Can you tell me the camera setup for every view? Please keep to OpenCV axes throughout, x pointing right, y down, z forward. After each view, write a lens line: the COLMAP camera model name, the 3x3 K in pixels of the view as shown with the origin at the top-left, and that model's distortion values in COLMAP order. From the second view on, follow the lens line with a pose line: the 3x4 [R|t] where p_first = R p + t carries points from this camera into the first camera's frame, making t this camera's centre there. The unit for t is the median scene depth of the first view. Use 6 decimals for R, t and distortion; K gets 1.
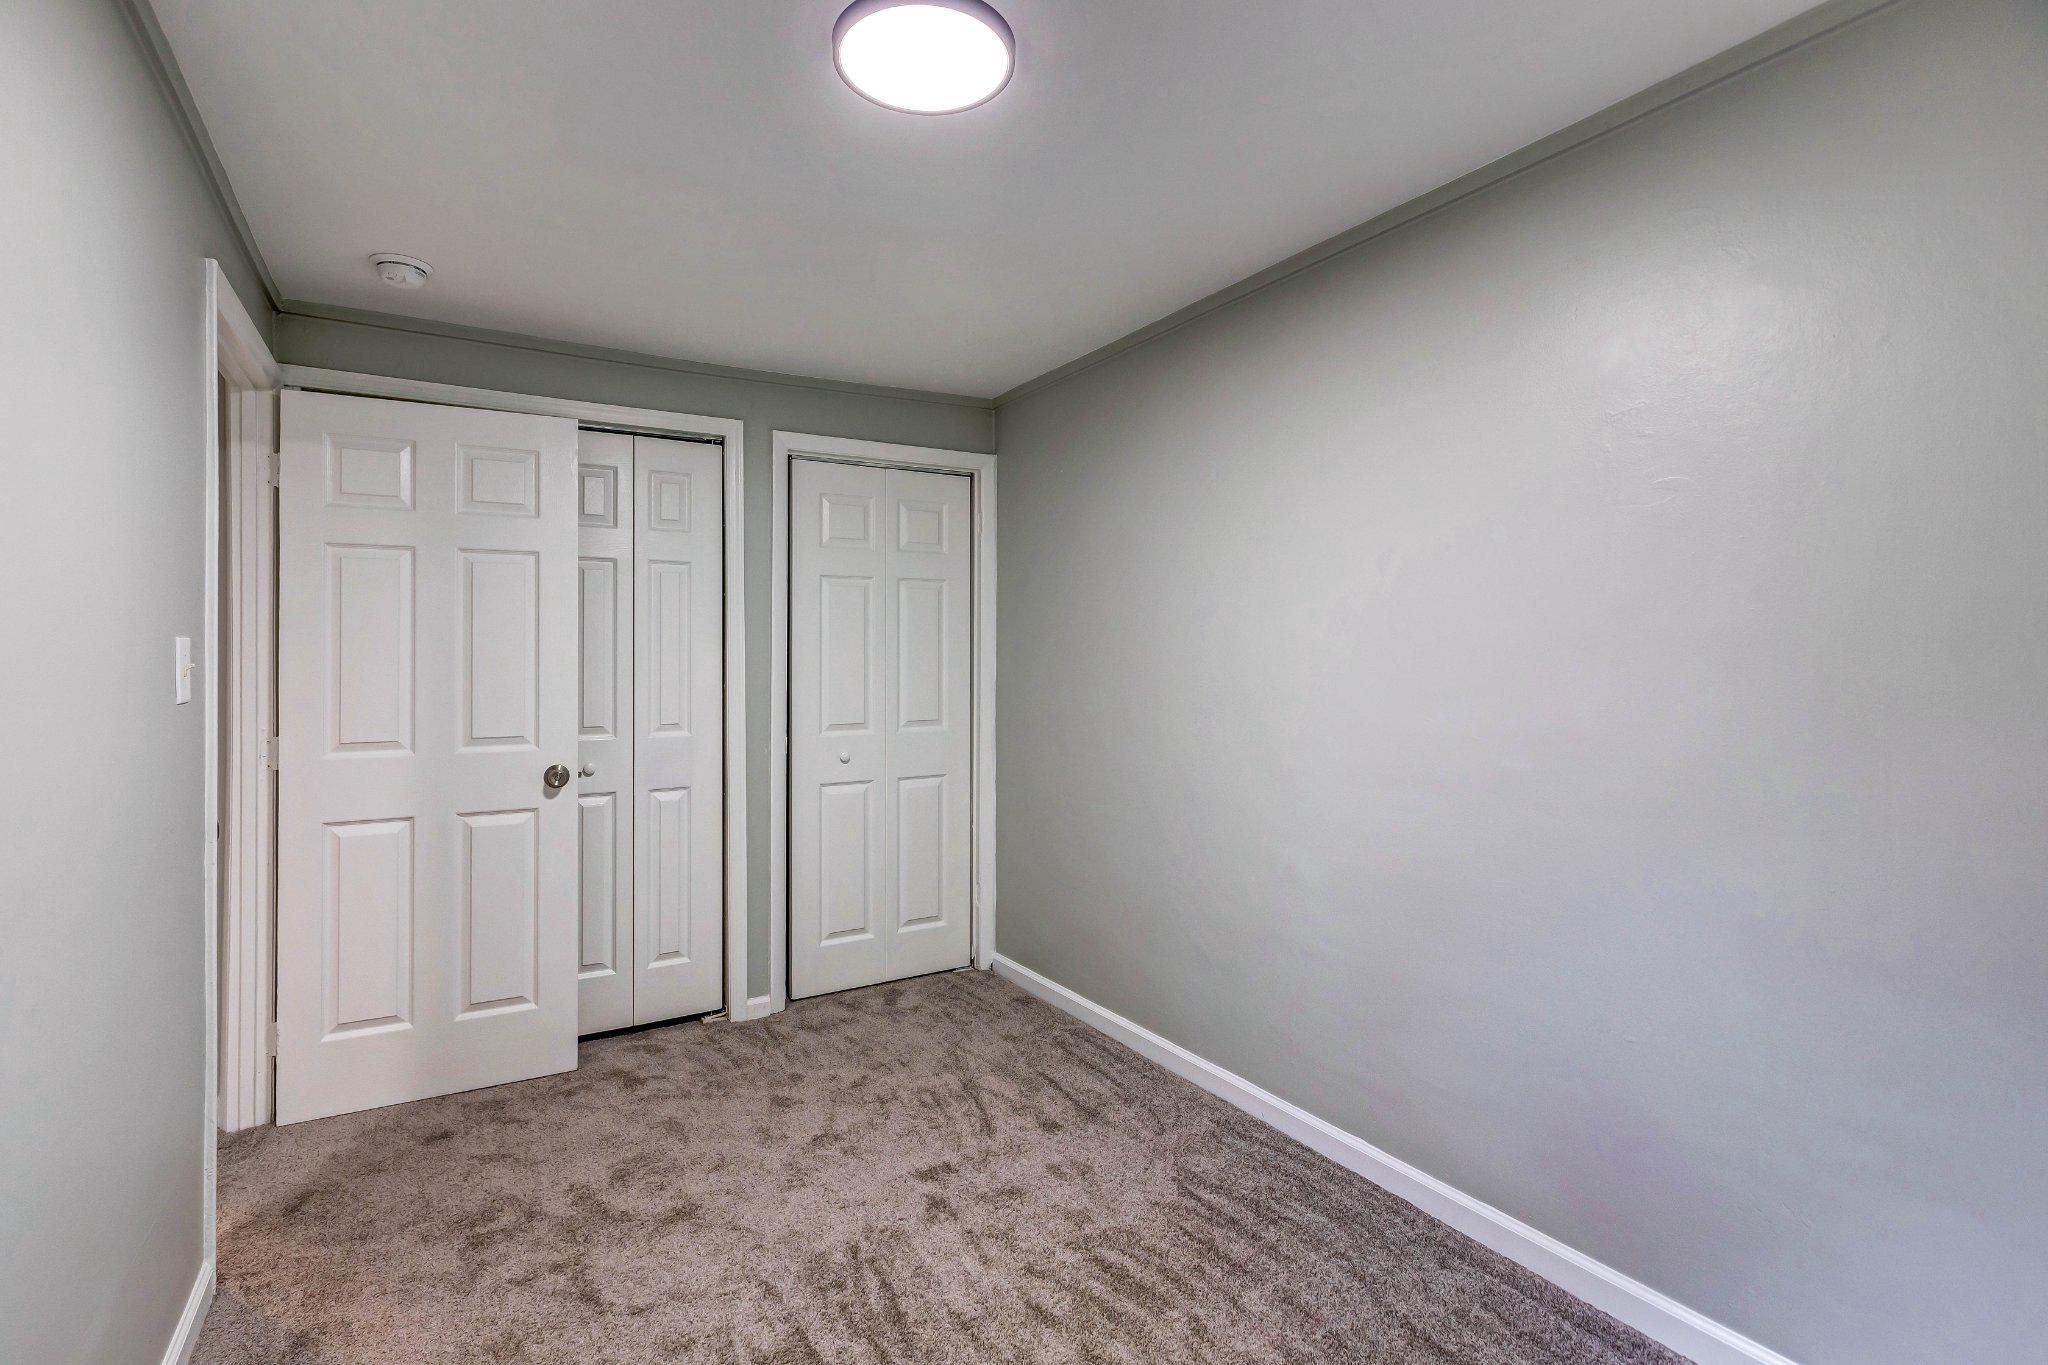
lens RADIAL K [[959.6, 0, 936.9], [0, 959.6, 651.8], [0, 0, 1]] dist [-0.000977, -0.000863]
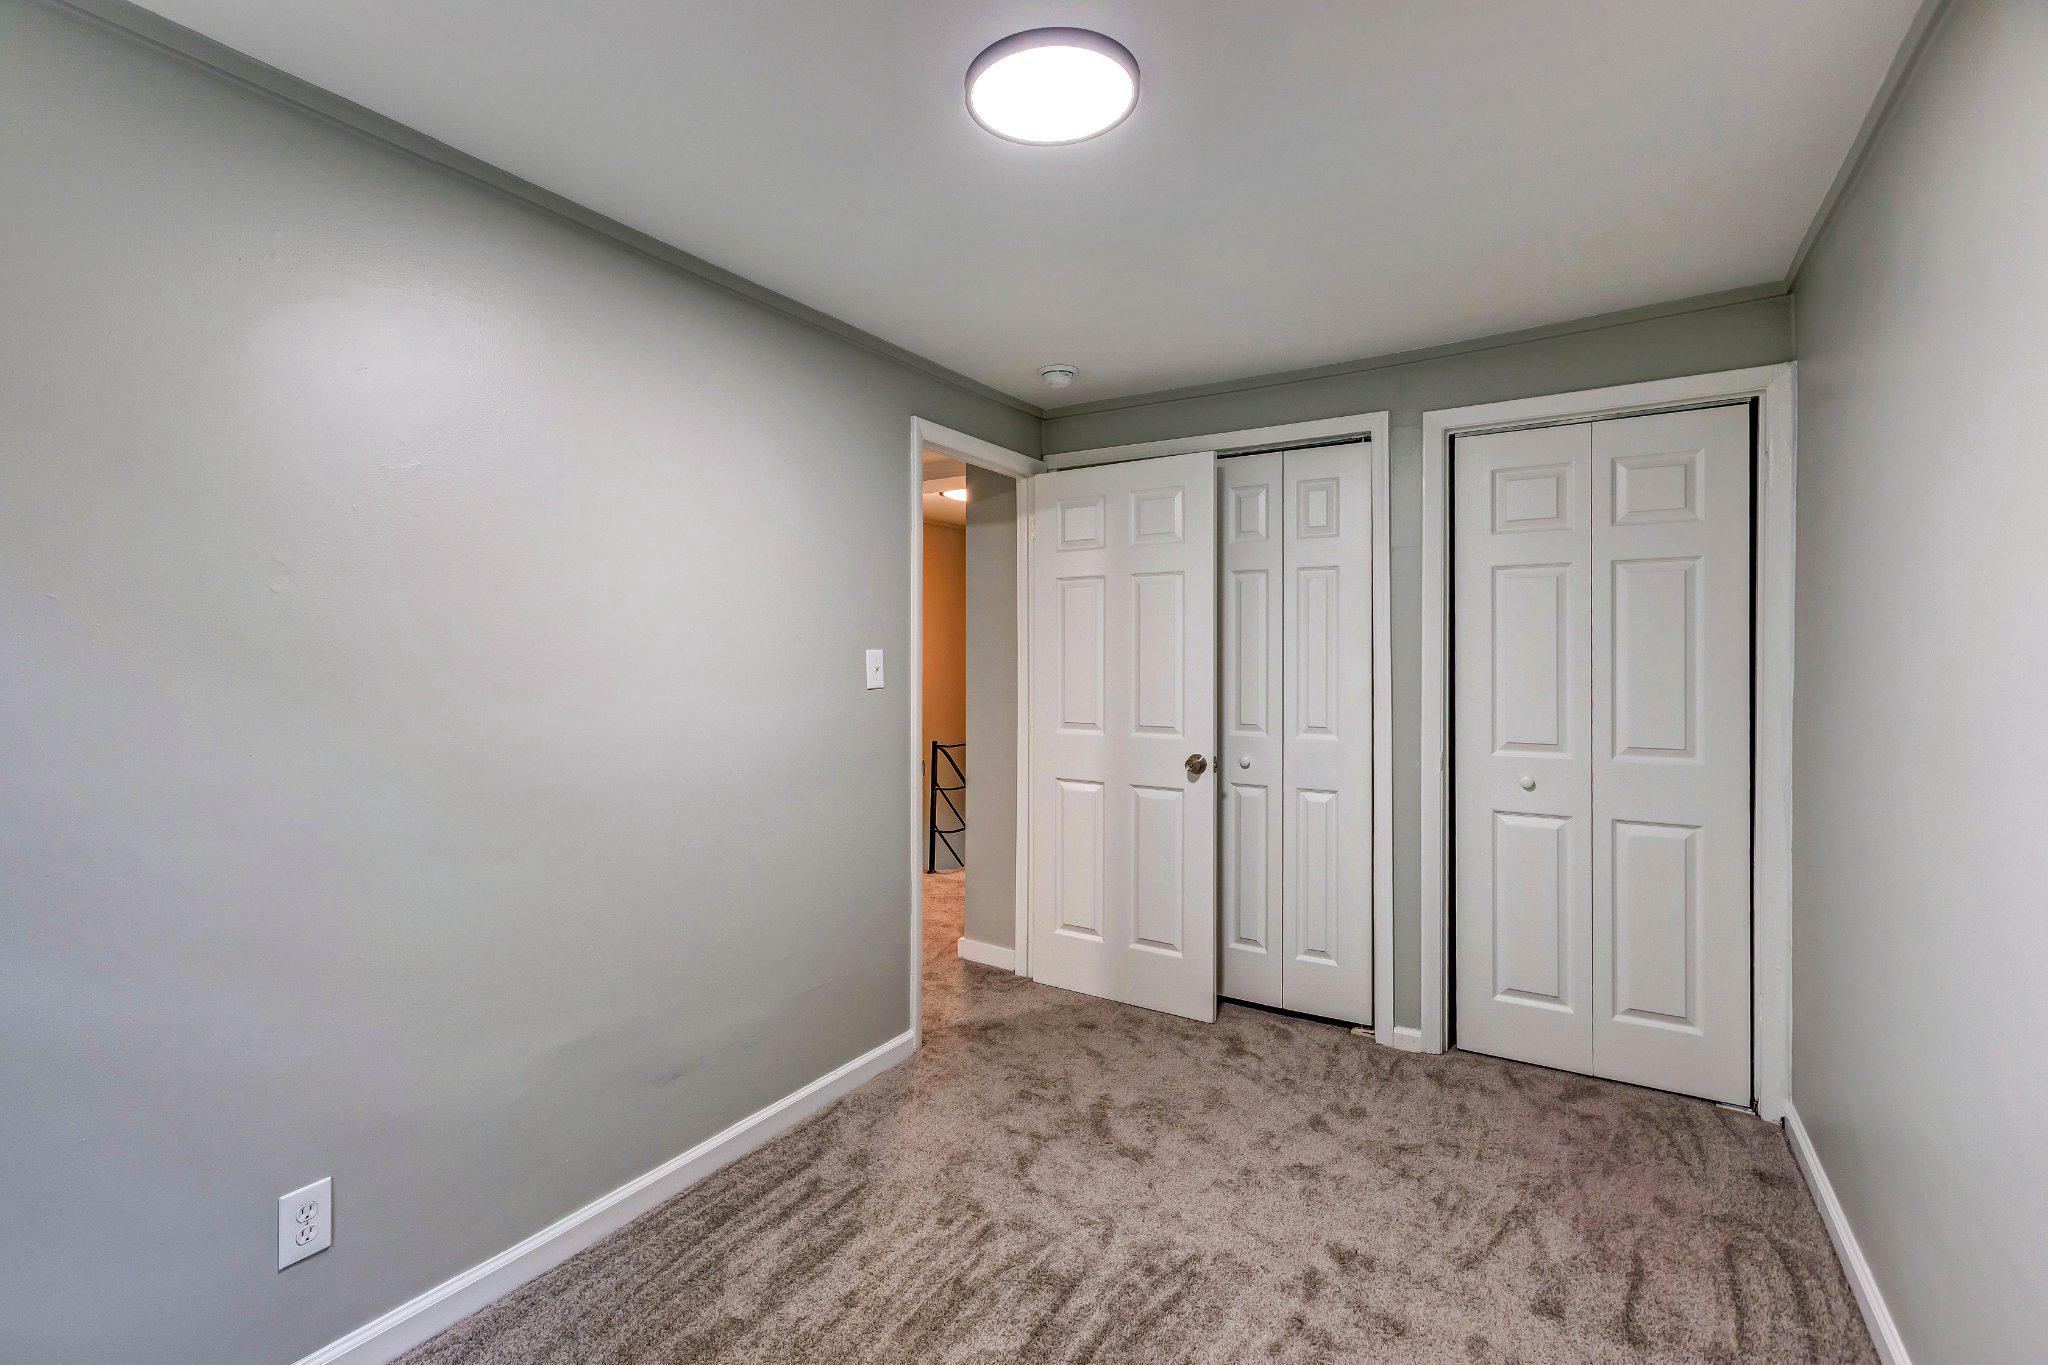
lens RADIAL K [[903.5, 0, 963.4], [0, 903.5, 658.3], [0, 0, 1]] dist [0.001109, -0.000192]
pose [[0.467495, 0.003802, -0.883987, 0.433898], [0.002967, 0.999978, 0.005870, -0.004693], [0.883991, -0.005367, 0.467474, 0.241566]]
